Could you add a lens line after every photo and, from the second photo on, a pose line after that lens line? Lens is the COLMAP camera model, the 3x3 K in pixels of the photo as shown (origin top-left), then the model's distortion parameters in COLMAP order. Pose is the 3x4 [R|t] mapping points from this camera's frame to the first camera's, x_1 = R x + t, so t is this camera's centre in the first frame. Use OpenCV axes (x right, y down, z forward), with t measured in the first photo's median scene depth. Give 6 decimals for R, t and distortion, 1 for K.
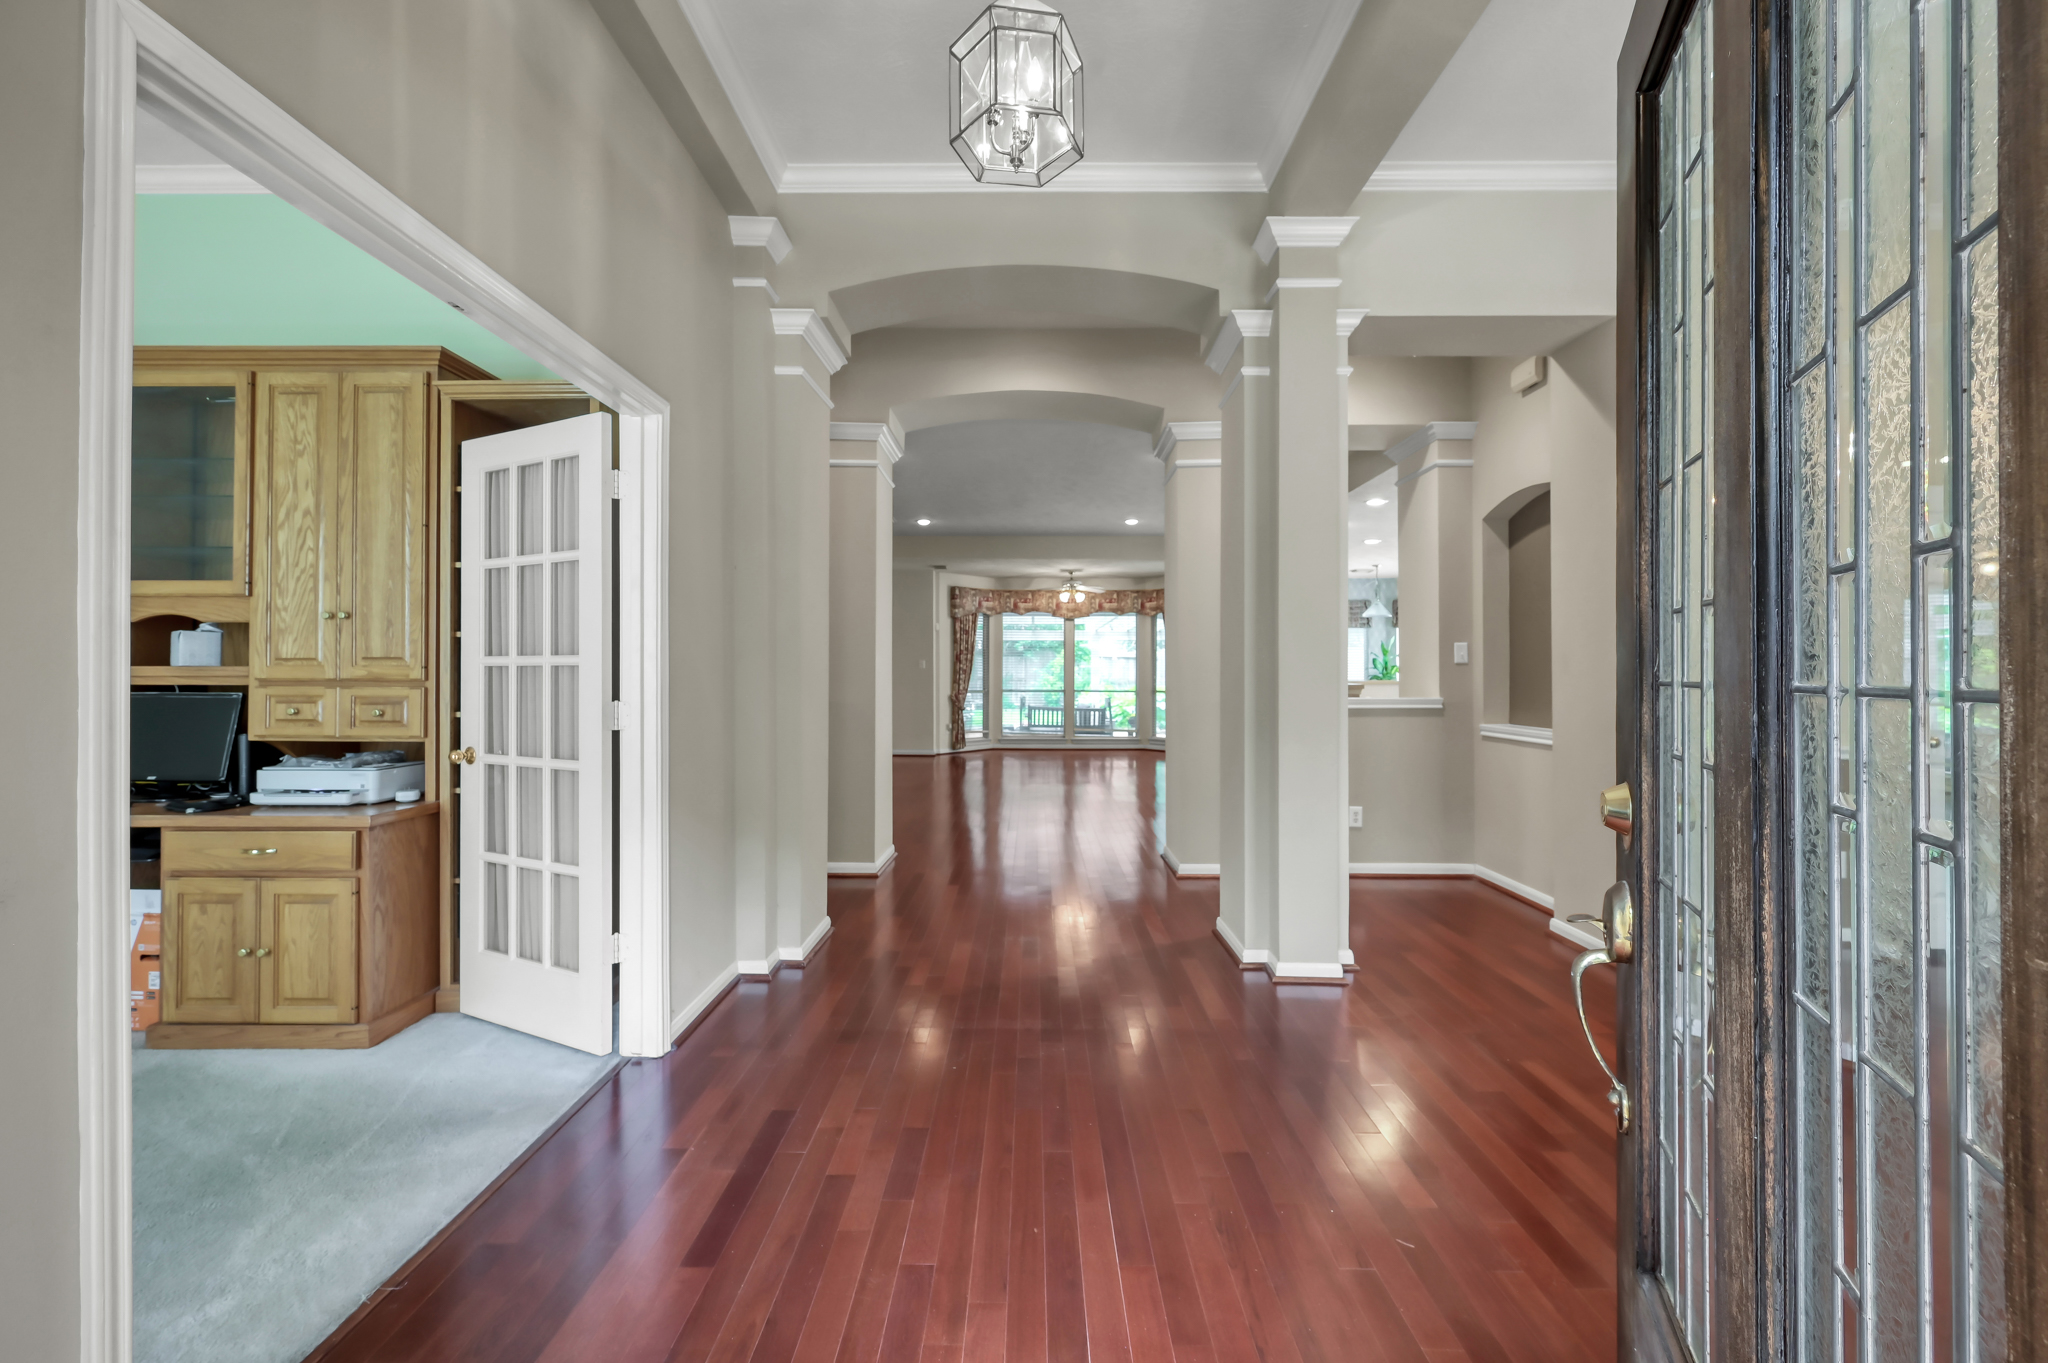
lens RADIAL K [[820.3, 0, 1014.2], [0, 820.3, 670.8], [0, 0, 1]] dist [-0.002745, 0.000216]
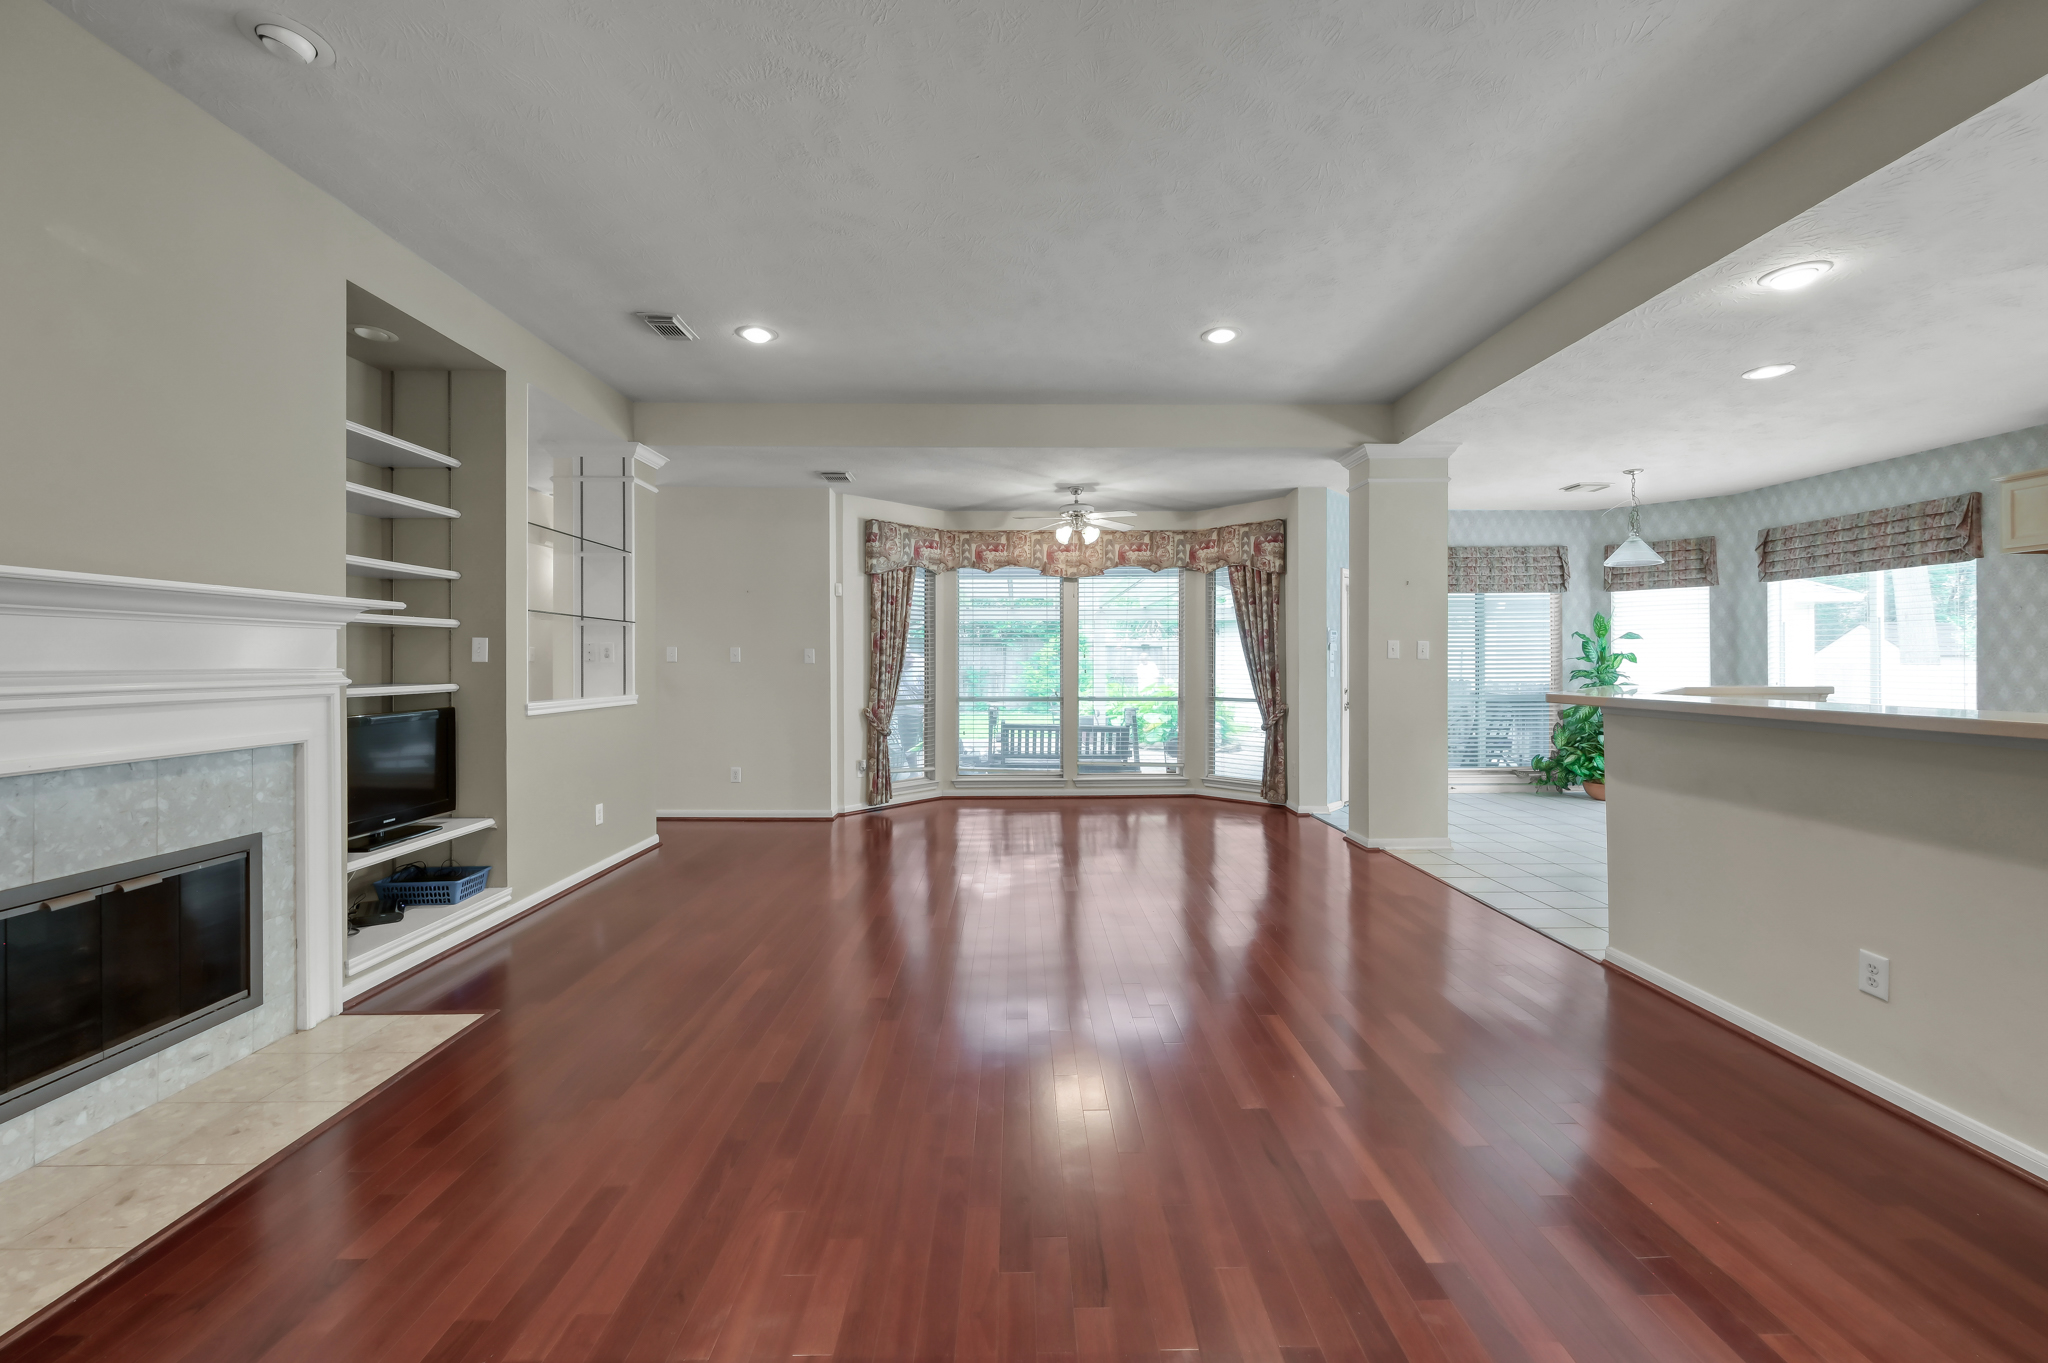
lens RADIAL K [[820.3, 0, 1025.2], [0, 820.3, 668.1], [0, 0, 1]] dist [-0.002745, 0.000216]
pose [[0.999438, -0.003542, 0.033345, 0.015632], [0.003297, 0.999967, 0.007410, -0.003059], [-0.033370, -0.007296, 0.999416, 0.421985]]
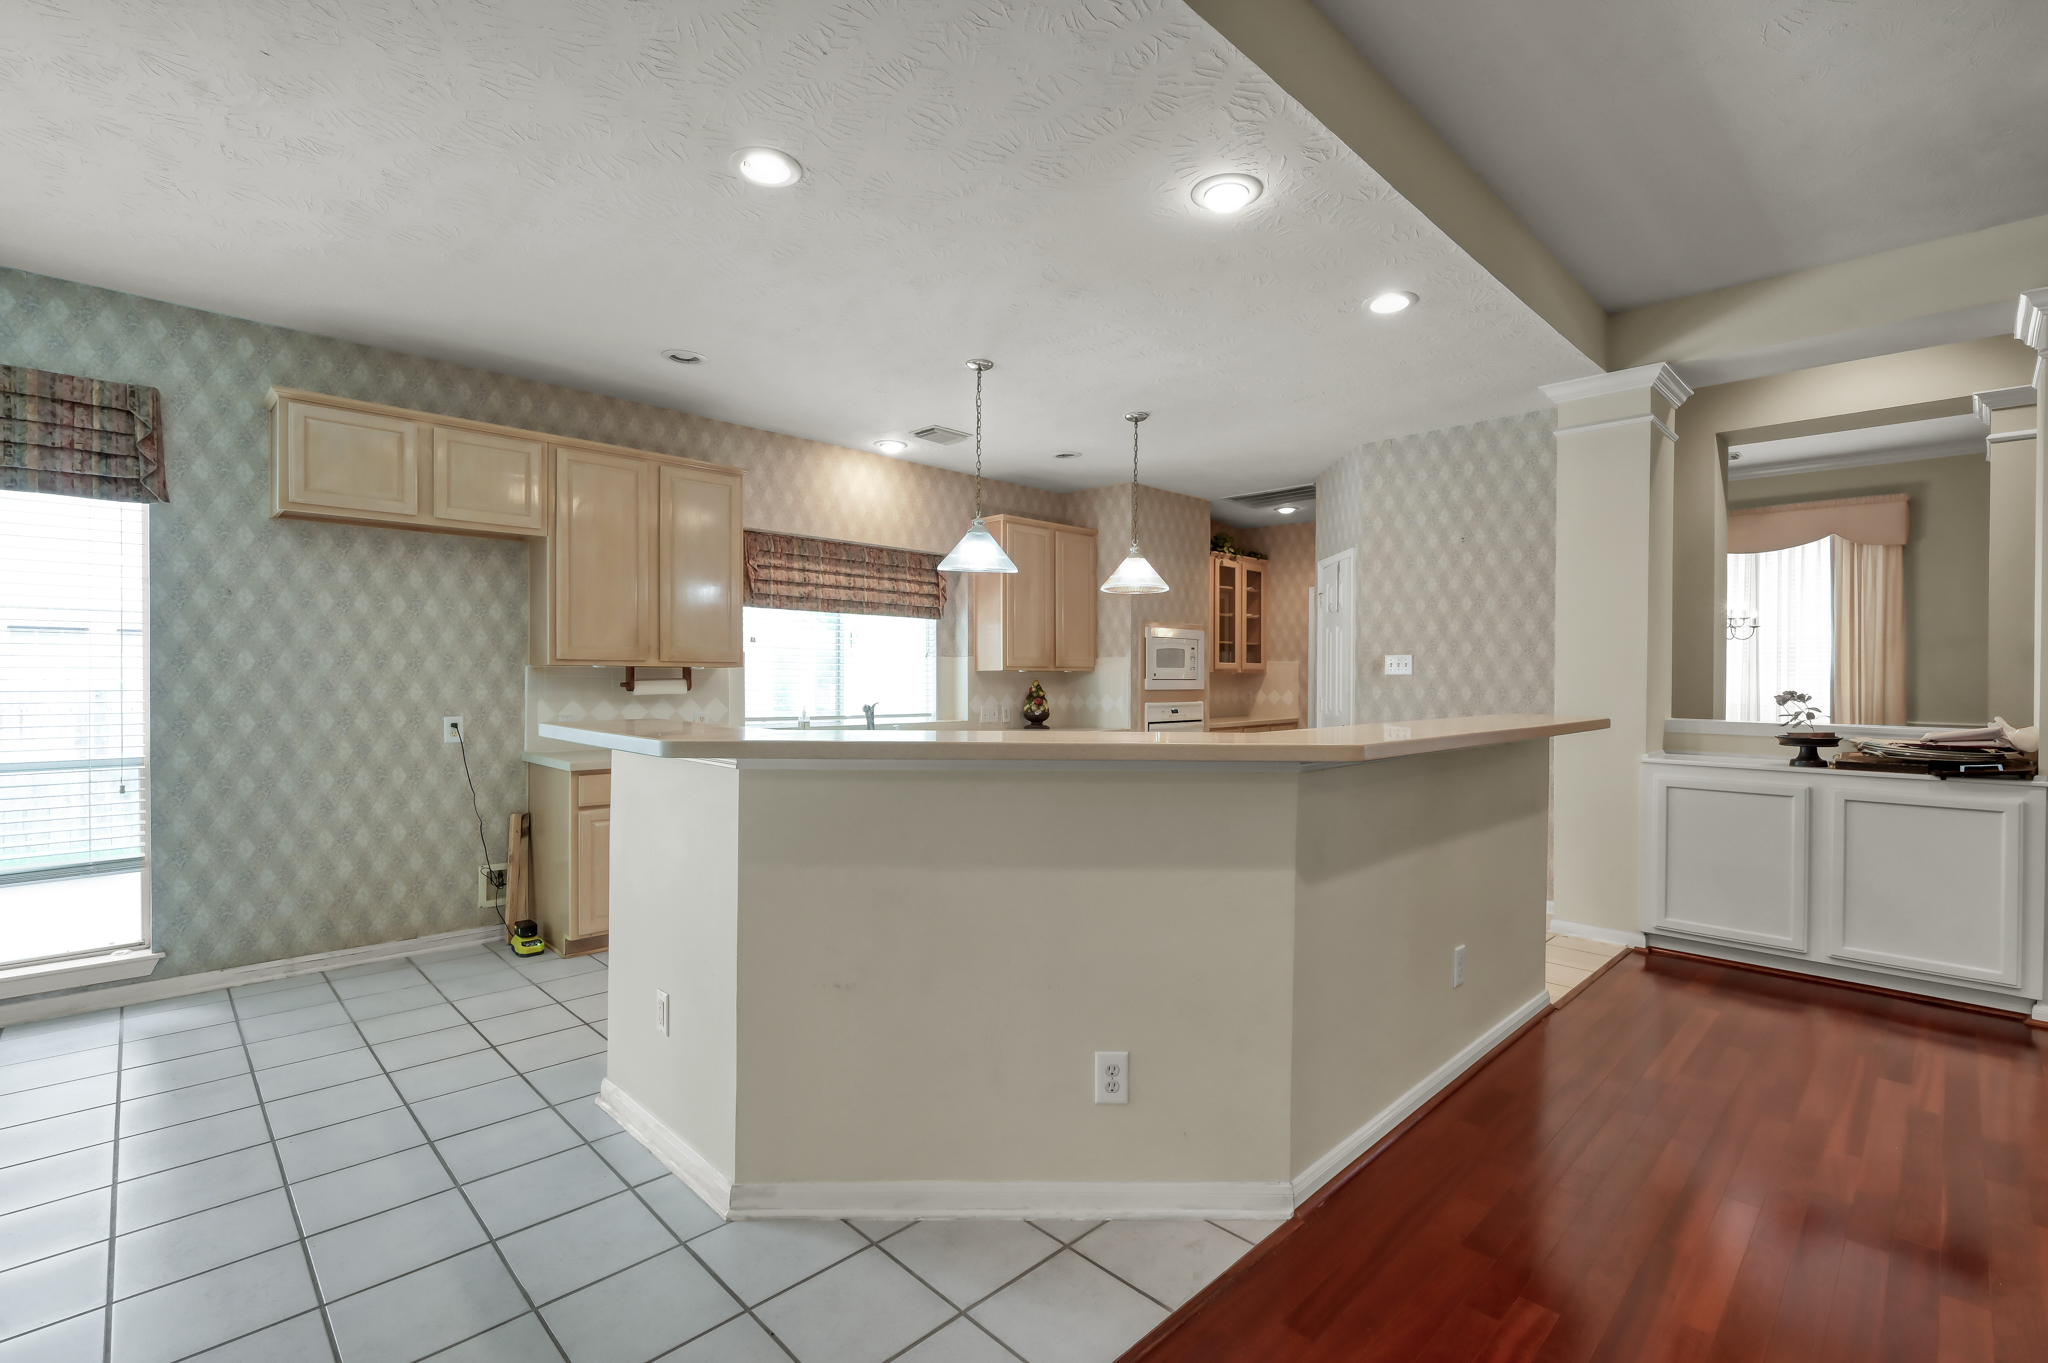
lens RADIAL K [[911.1, 0, 1018.4], [0, 911.1, 678.2], [0, 0, 1]] dist [-0.002096, 0.001419]
pose [[-0.693757, -0.006984, 0.720175, 0.140092], [-0.008782, 0.999961, 0.001238, -0.003872], [-0.720155, -0.005466, -0.693791, 0.835036]]
